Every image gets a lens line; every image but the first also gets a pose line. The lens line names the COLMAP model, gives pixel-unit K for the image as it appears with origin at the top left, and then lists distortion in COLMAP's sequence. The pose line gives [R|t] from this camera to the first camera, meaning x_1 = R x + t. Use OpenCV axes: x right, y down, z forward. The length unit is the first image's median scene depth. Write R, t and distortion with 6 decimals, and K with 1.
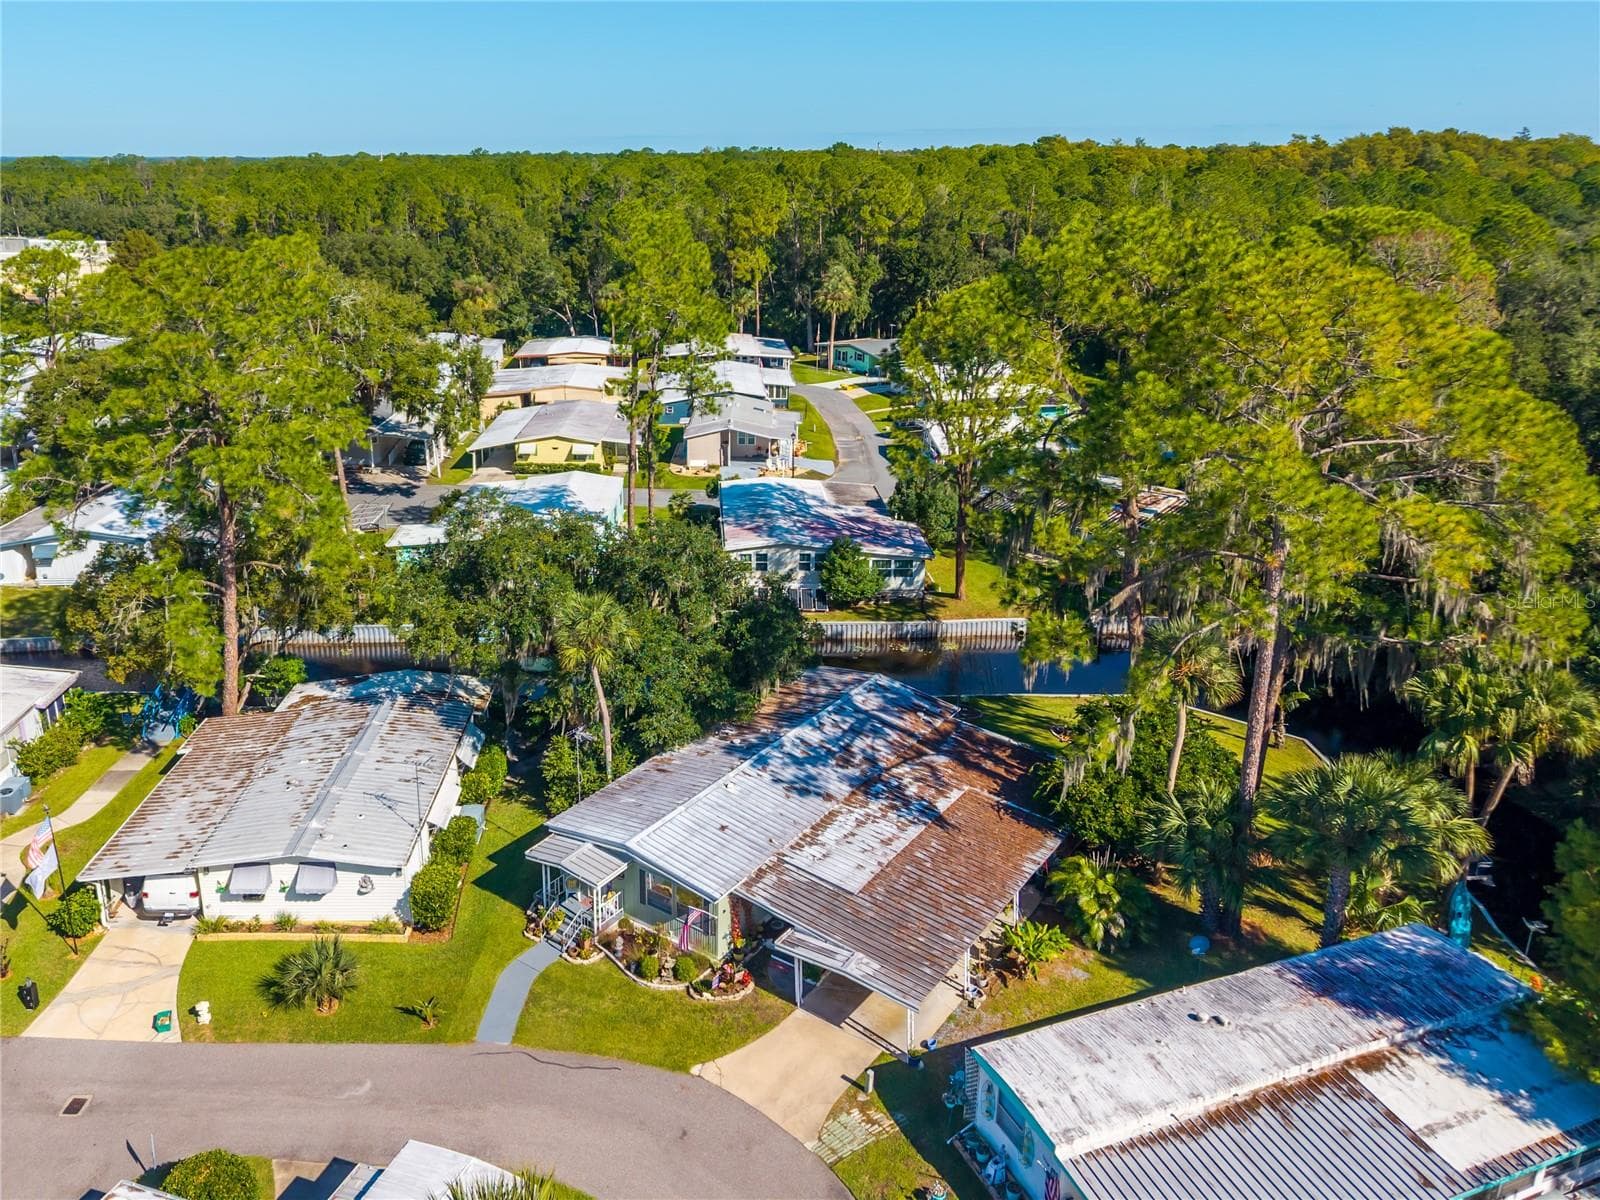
lens RADIAL K [[1189.4, 0, 800.0], [0, 1189.4, 600.0], [0, 0, 1]] dist [-0.000866, 0.000676]
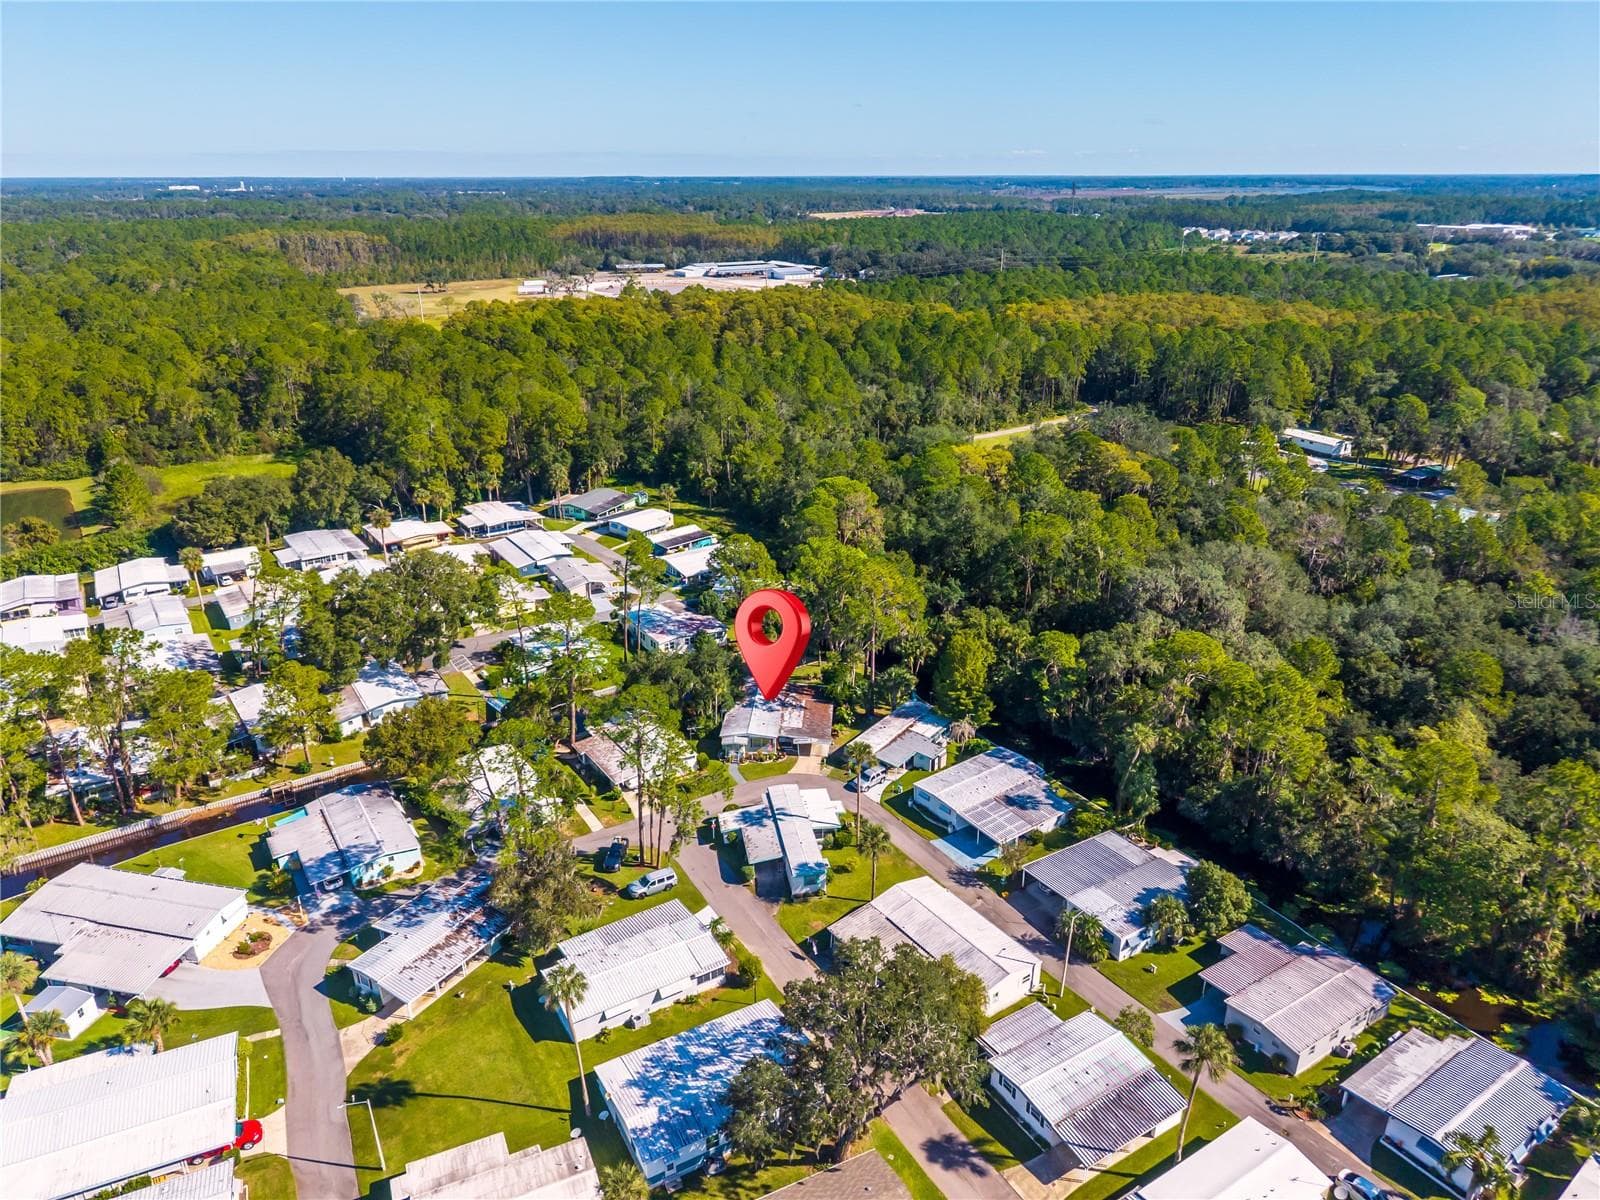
lens RADIAL K [[1102.5, 0, 800.0], [0, 1102.5, 600.0], [0, 0, 1]] dist [-0.000267, 0.000286]
pose [[0.865274, -0.221463, 0.449727, -1.597288], [0.199110, 0.975153, 0.097114, -0.574200], [-0.460060, 0.005515, 0.887871, -2.461356]]
